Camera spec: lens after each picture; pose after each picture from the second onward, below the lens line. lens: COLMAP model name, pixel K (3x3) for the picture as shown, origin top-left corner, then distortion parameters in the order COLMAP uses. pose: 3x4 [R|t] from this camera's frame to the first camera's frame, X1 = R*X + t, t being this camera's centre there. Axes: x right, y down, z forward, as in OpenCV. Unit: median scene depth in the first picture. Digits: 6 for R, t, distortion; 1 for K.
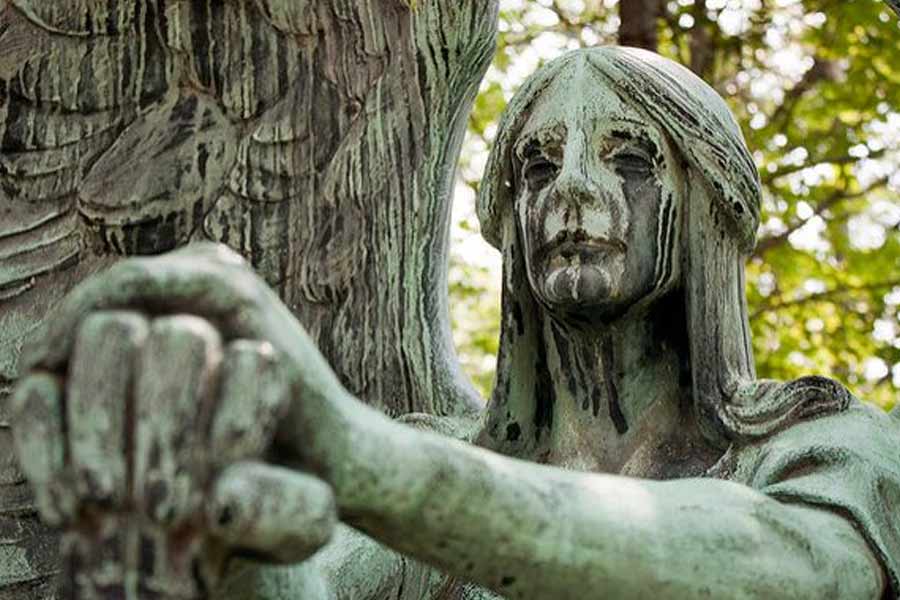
lens RADIAL K [[1514.9, 0, 450.0], [0, 1514.9, 300.0], [0, 0, 1]] dist [0.005025, -0.028550]
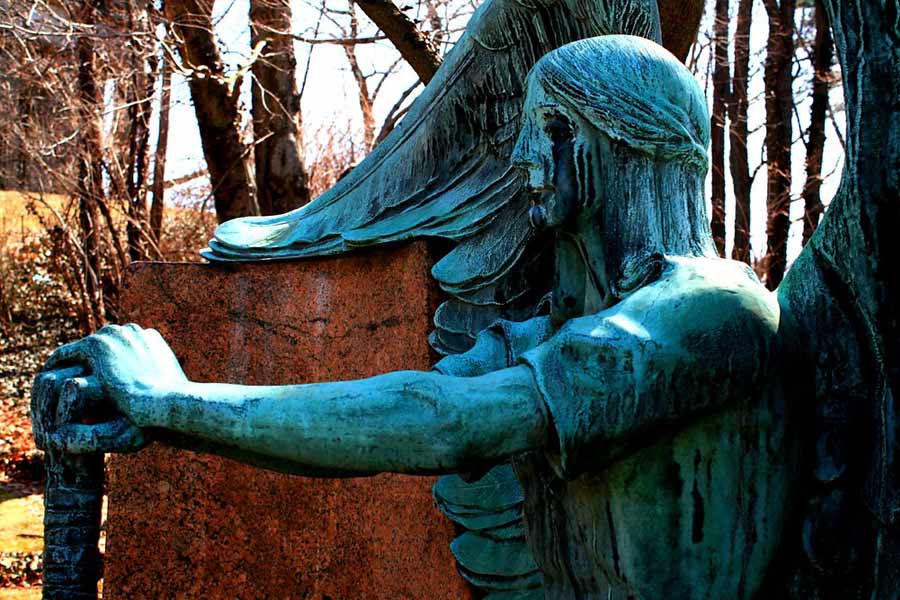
lens RADIAL K [[1300.1, 0, 450.0], [0, 1300.1, 300.0], [0, 0, 1]] dist [0.000377, -0.005486]
pose [[0.656350, -0.122219, -0.744491, 1.020740], [0.256997, 0.963994, 0.068318, -0.043337], [0.709336, -0.236173, 0.664127, -0.000032]]
